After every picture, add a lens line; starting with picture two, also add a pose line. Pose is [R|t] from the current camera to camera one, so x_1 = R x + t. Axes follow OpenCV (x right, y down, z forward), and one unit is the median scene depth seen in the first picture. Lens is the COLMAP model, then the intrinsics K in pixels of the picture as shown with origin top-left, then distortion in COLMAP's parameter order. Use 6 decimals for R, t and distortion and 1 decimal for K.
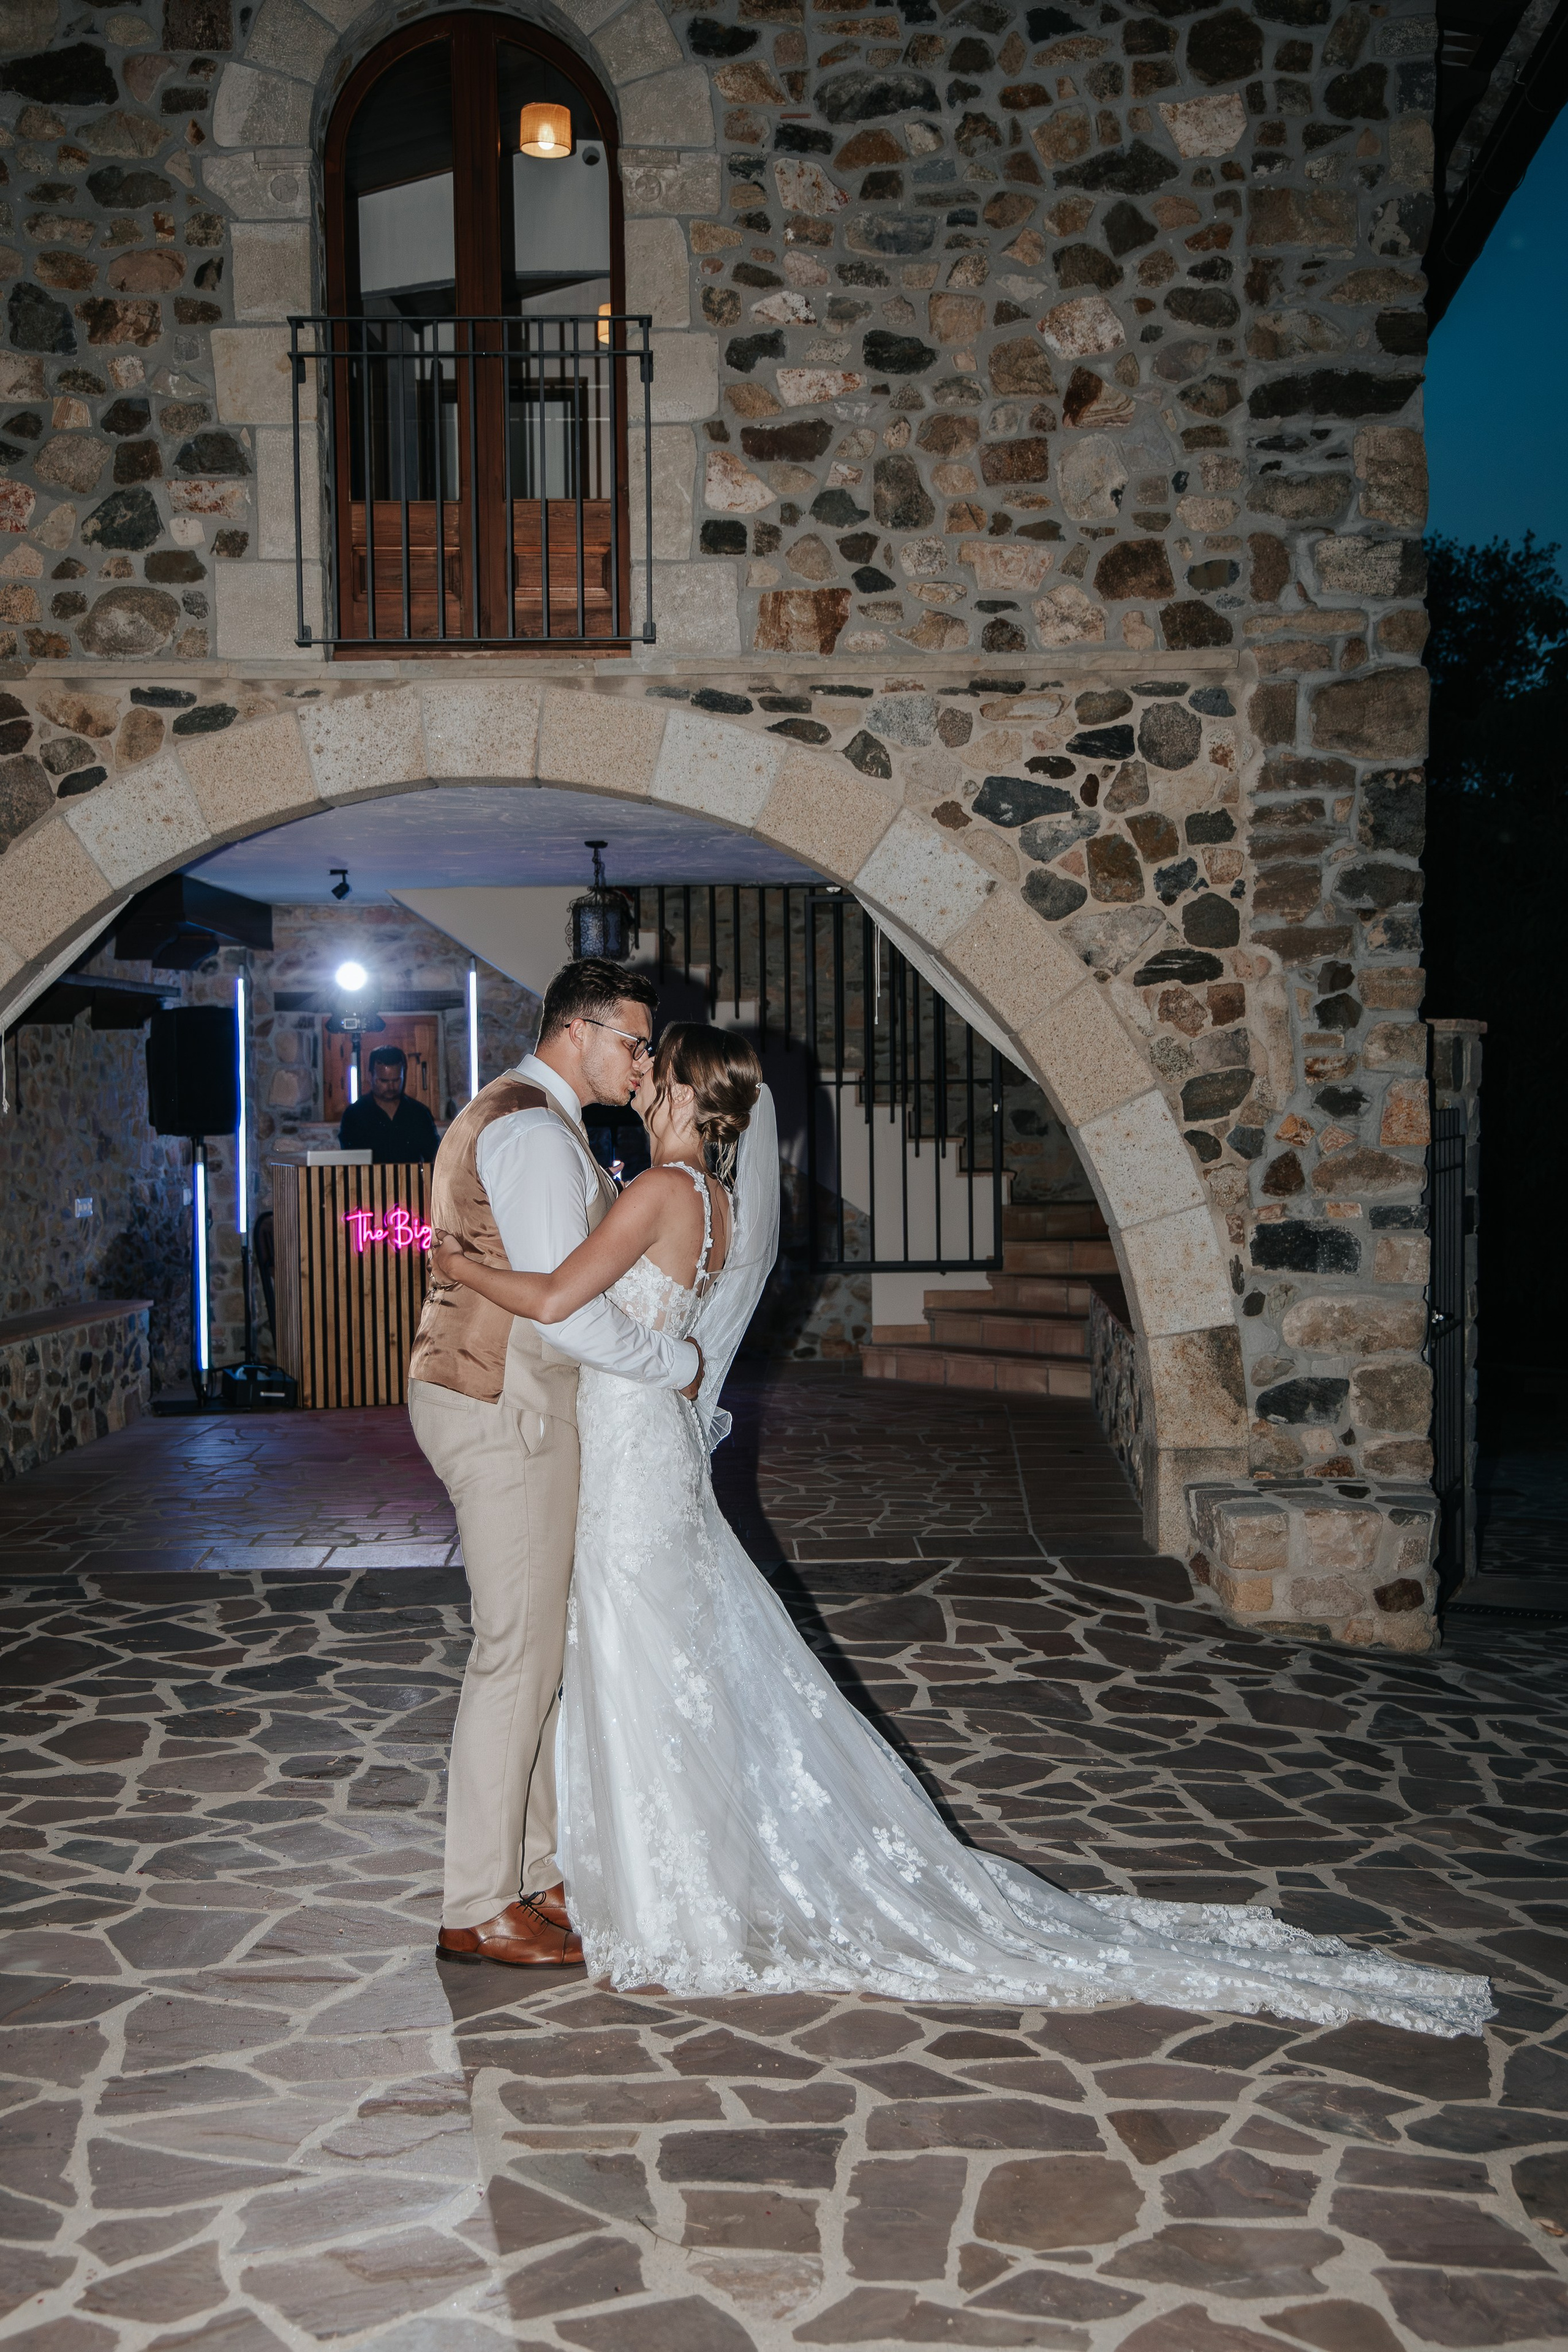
lens RADIAL K [[2914.2, 0, 741.4], [0, 2914.2, 1177.7], [0, 0, 1]] dist [0.101520, 0.012728]
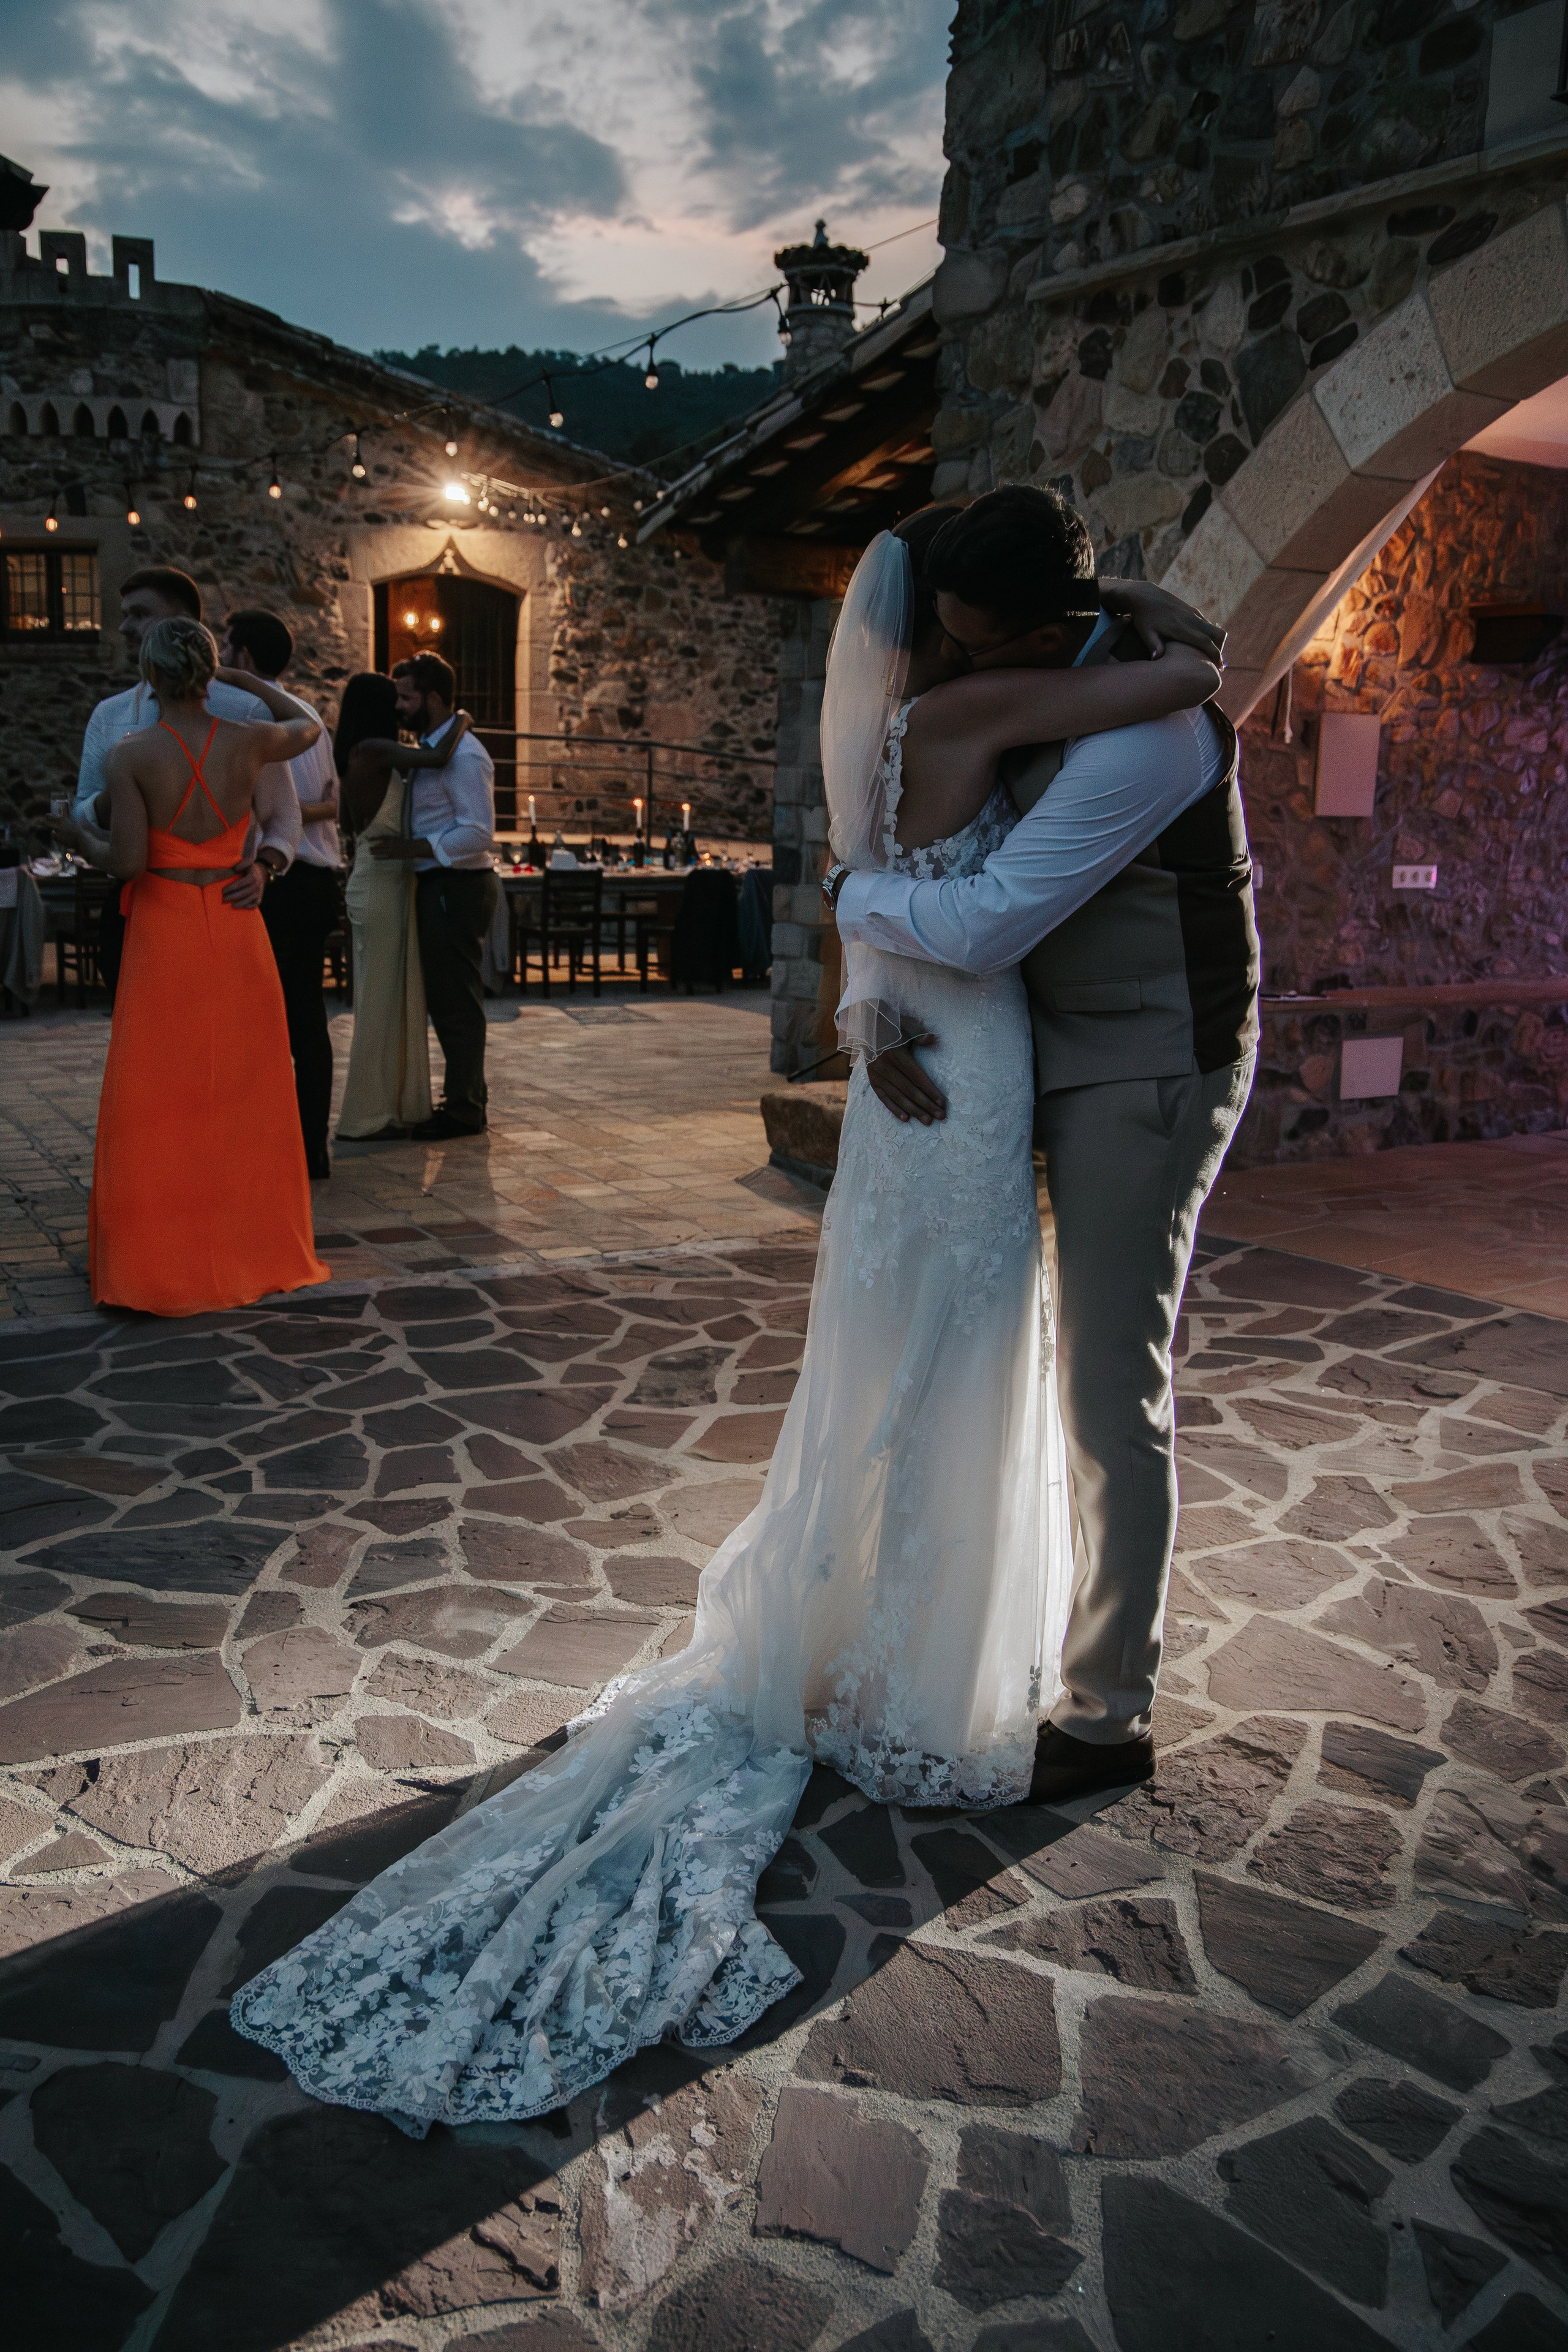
lens RADIAL K [[1968.4, 0, 727.8], [0, 1968.4, 1118.7], [0, 0, 1]] dist [-0.031139, 0.088549]
pose [[0.547295, 0.157954, -0.821899, 0.359702], [-0.043494, 0.986070, 0.160542, 0.008959], [0.835809, -0.052116, 0.546542, 0.987613]]
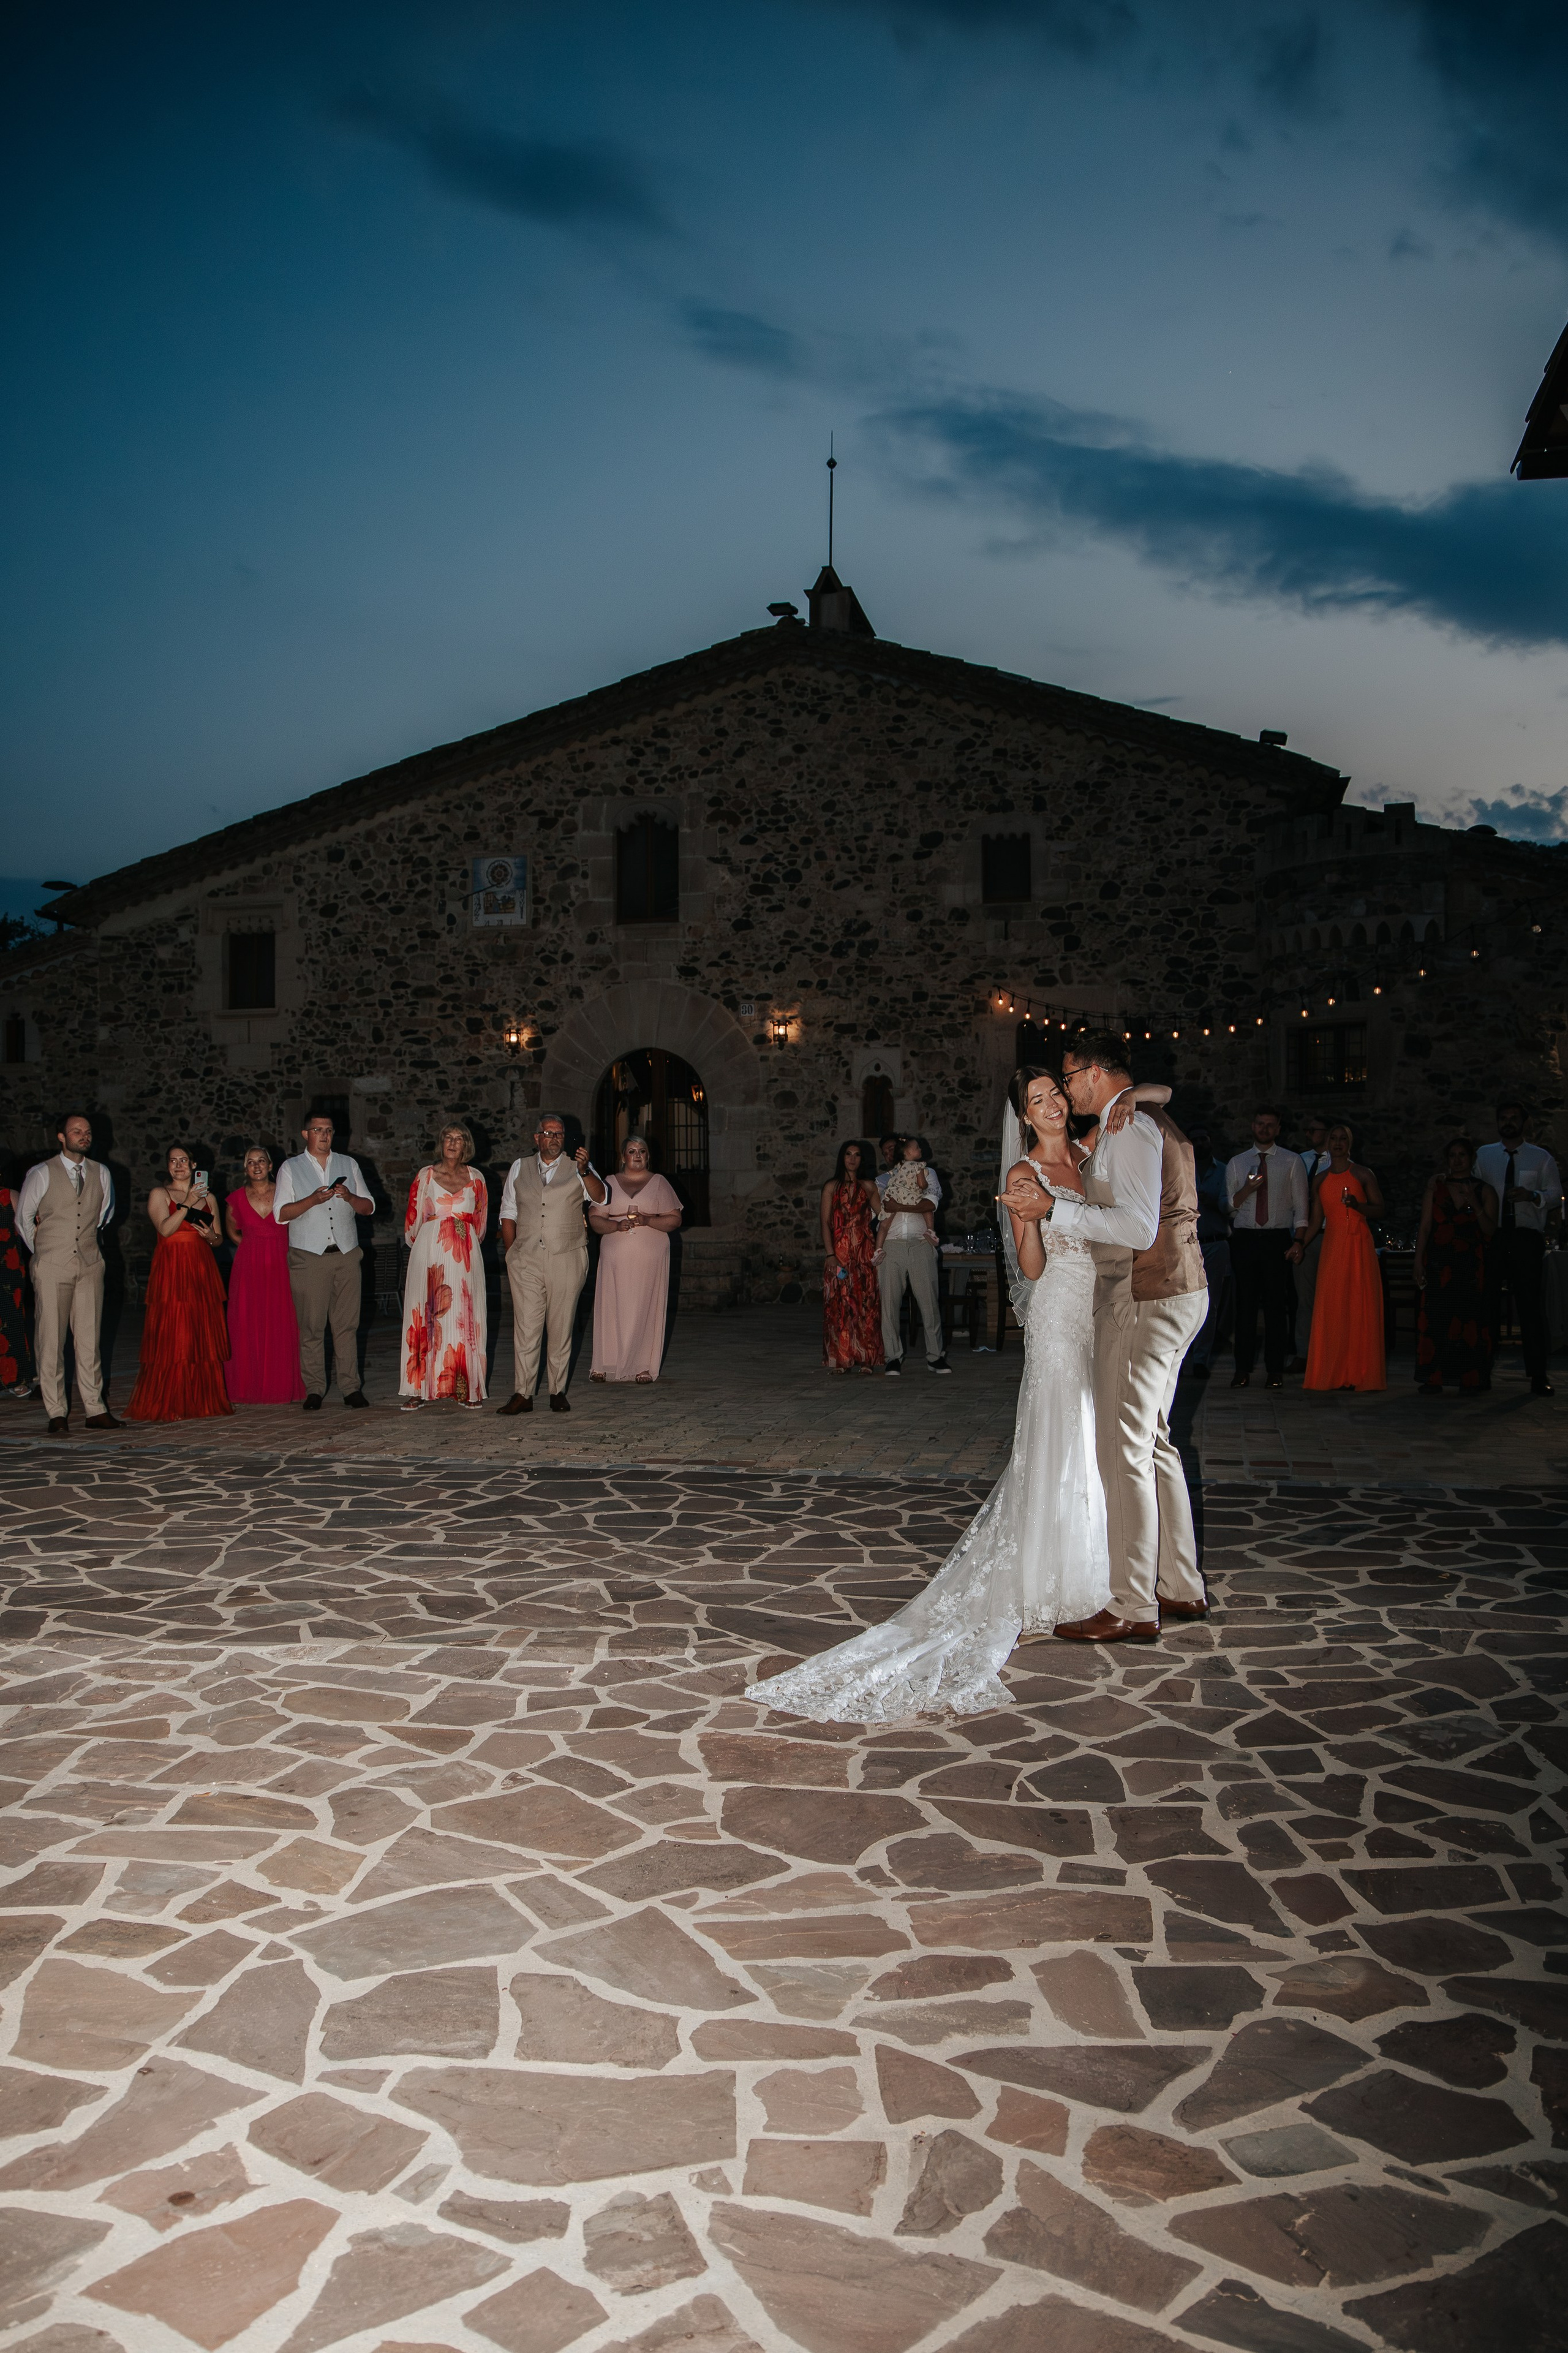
lens RADIAL K [[1726.2, 0, 825.6], [0, 1726.2, 1223.0], [0, 0, 1]] dist [-0.065968, 0.004597]
pose [[-0.133501, 0.027378, -0.990670, 0.982818], [-0.018896, 0.999366, 0.030165, 0.002767], [0.990869, 0.022747, -0.132899, 1.255739]]
